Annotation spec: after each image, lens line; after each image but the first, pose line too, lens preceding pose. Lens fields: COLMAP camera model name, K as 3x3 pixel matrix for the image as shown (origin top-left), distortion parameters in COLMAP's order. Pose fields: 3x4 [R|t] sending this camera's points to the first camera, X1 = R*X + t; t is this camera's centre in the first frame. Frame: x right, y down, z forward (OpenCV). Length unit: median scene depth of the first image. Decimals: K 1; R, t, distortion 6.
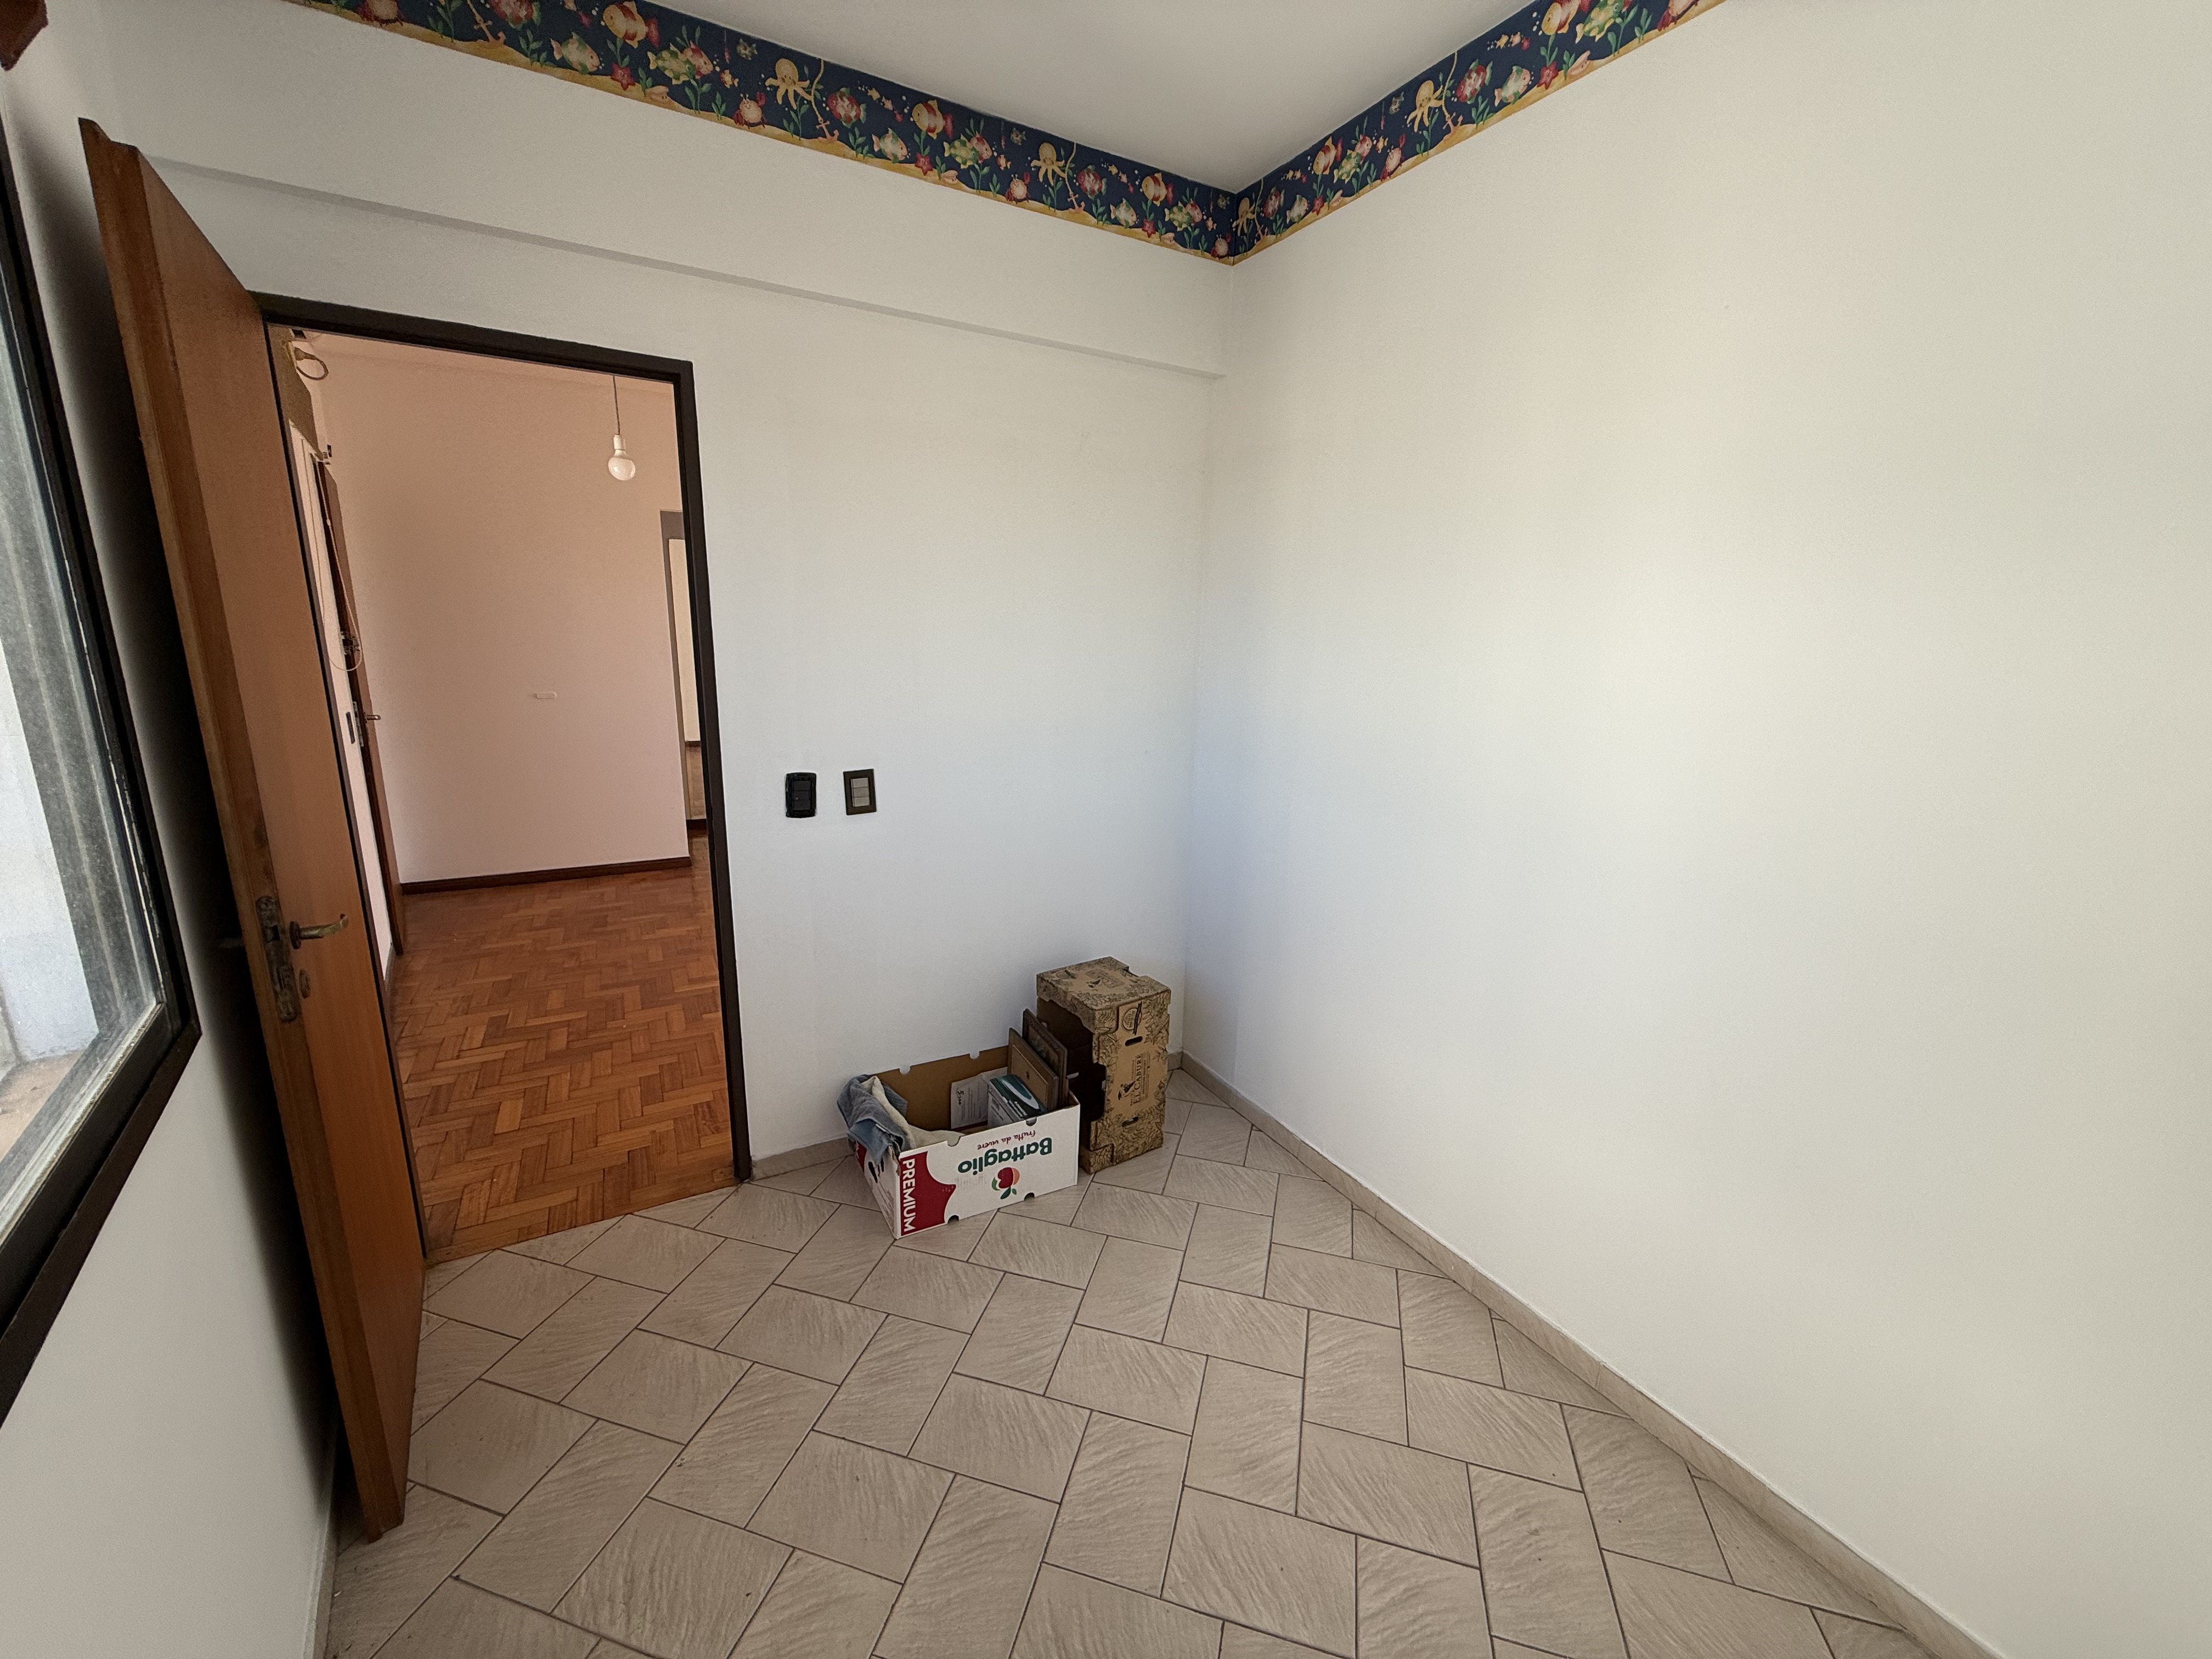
lens RADIAL K [[878.6, 0, 1096.1], [0, 878.6, 808.5], [0, 0, 1]] dist [-0.000474, 0.000319]
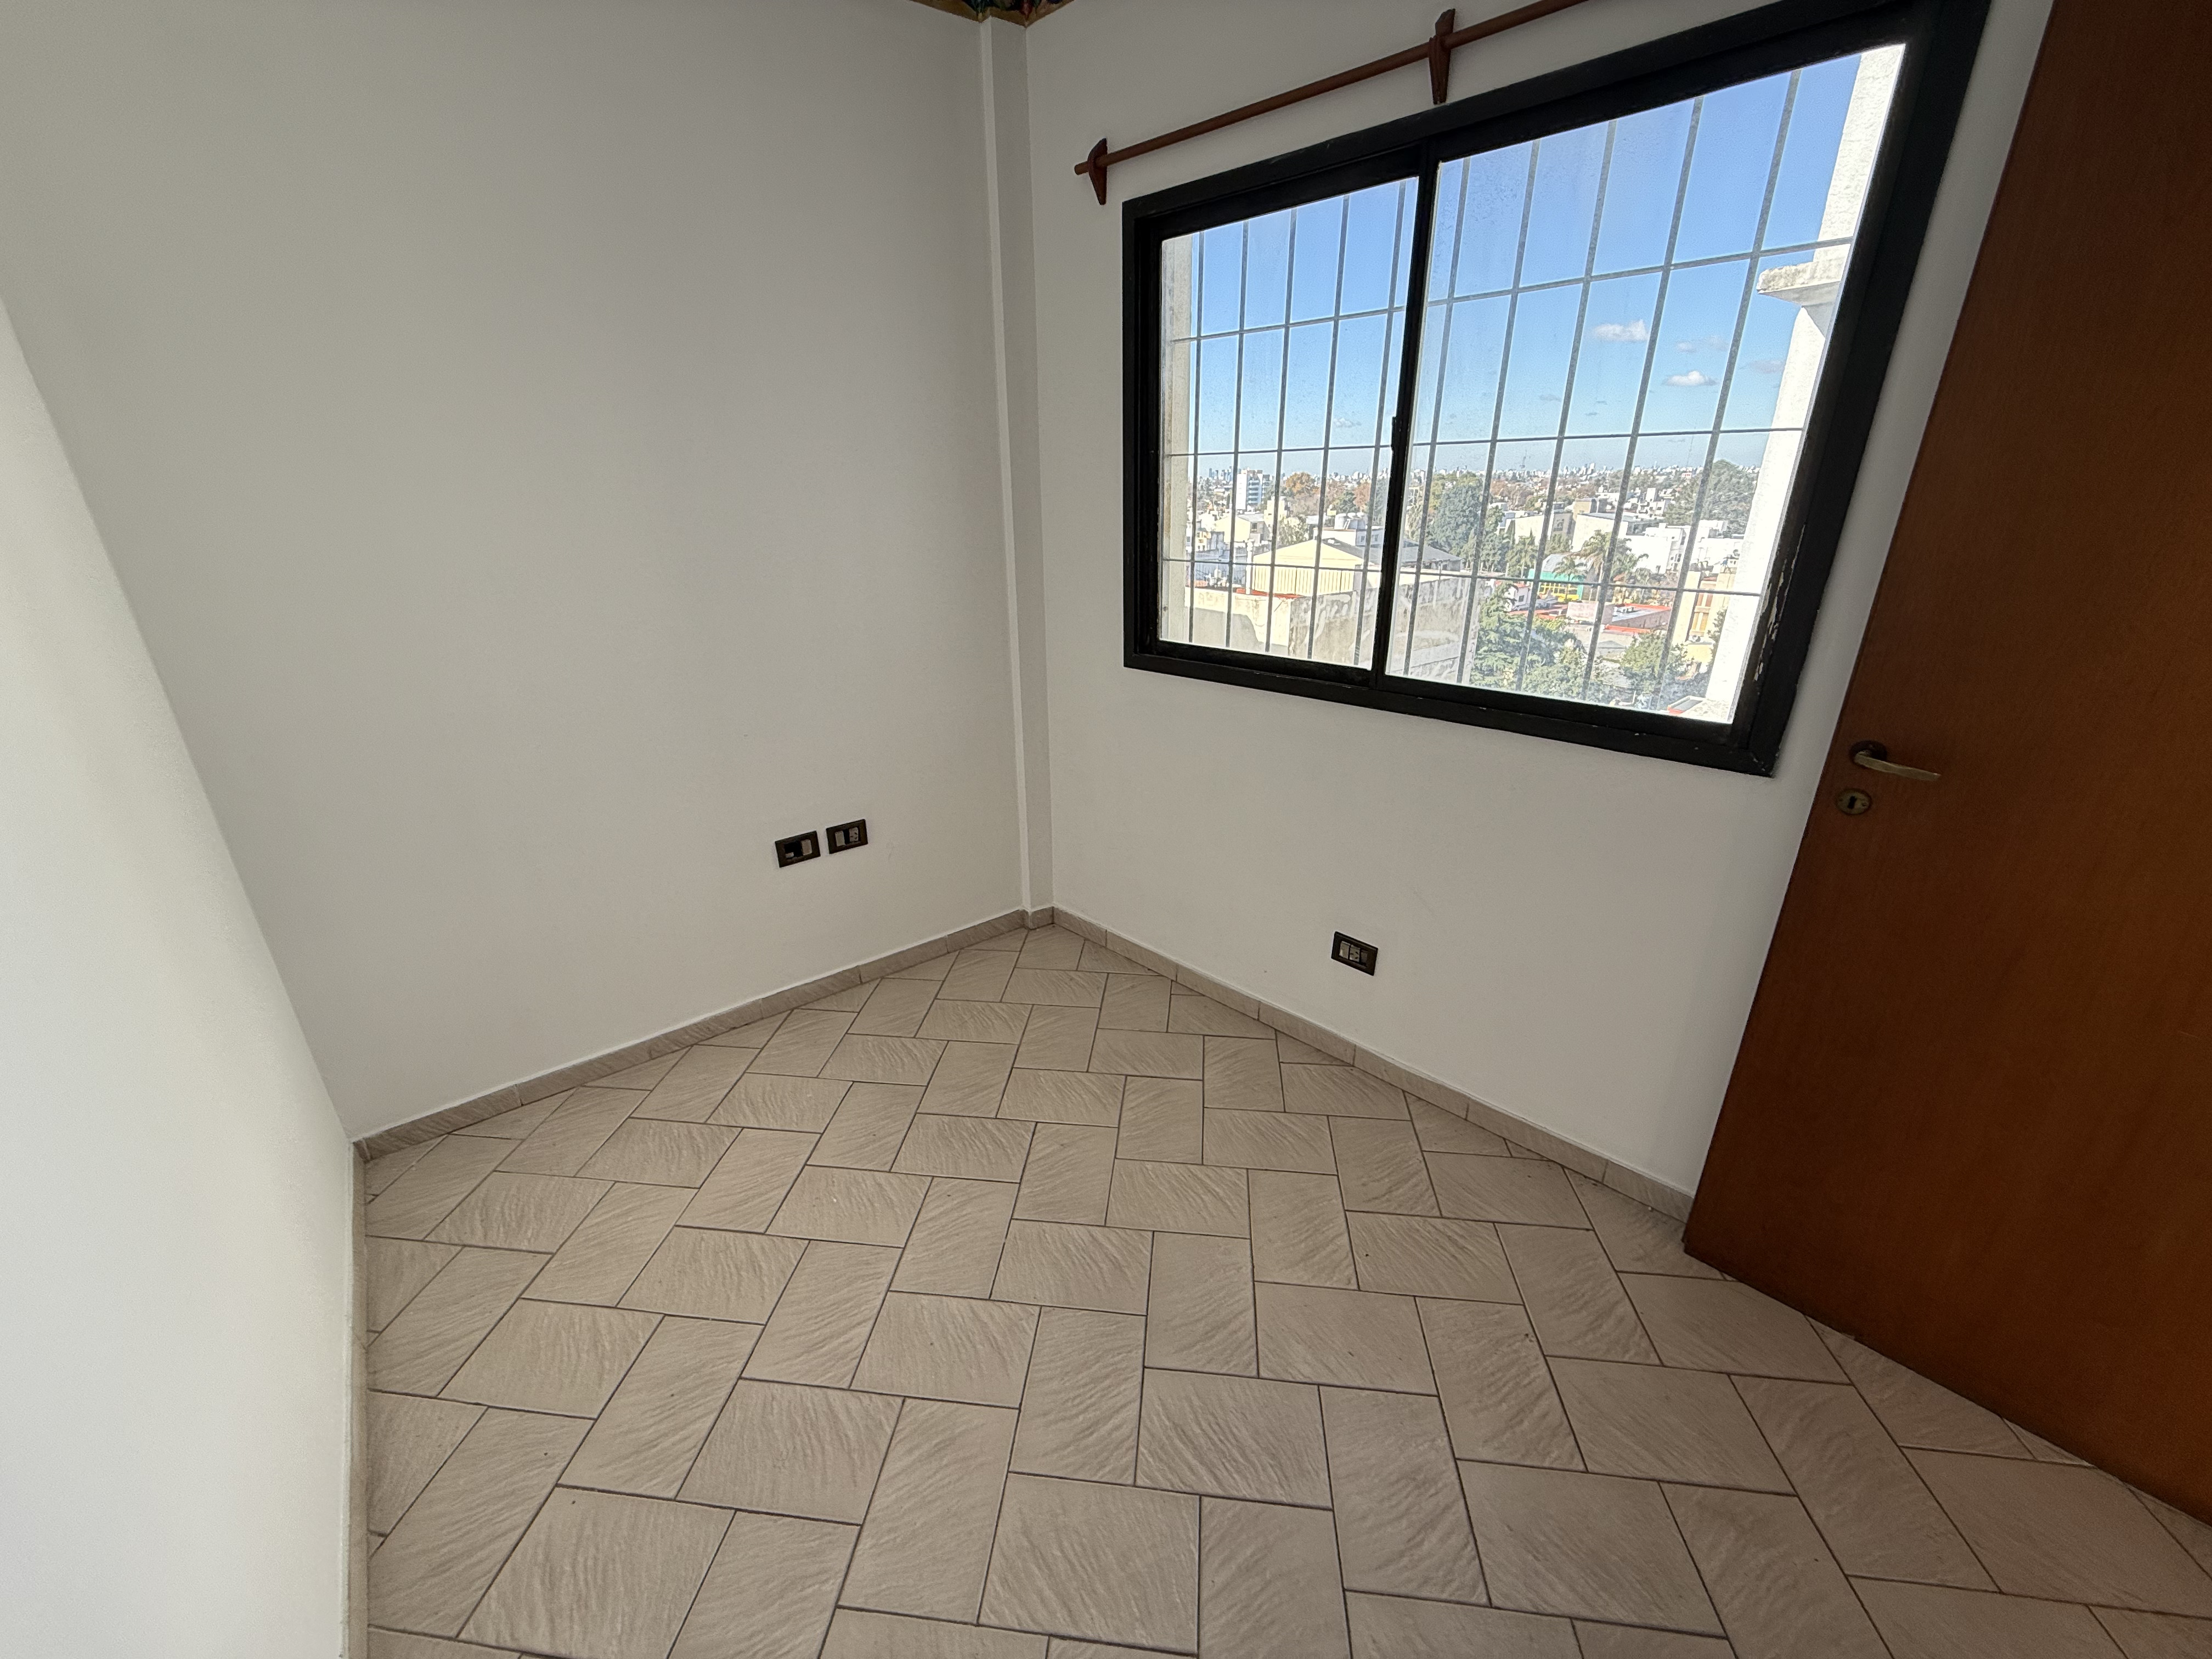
lens RADIAL K [[878.6, 0, 1093.6], [0, 878.6, 820.7], [0, 0, 1]] dist [-0.000474, 0.000319]
pose [[-0.988123, 0.043356, -0.147420, 0.111475], [-0.043629, 0.840731, 0.539693, -0.217629], [0.147340, 0.539715, -0.828854, 1.216716]]
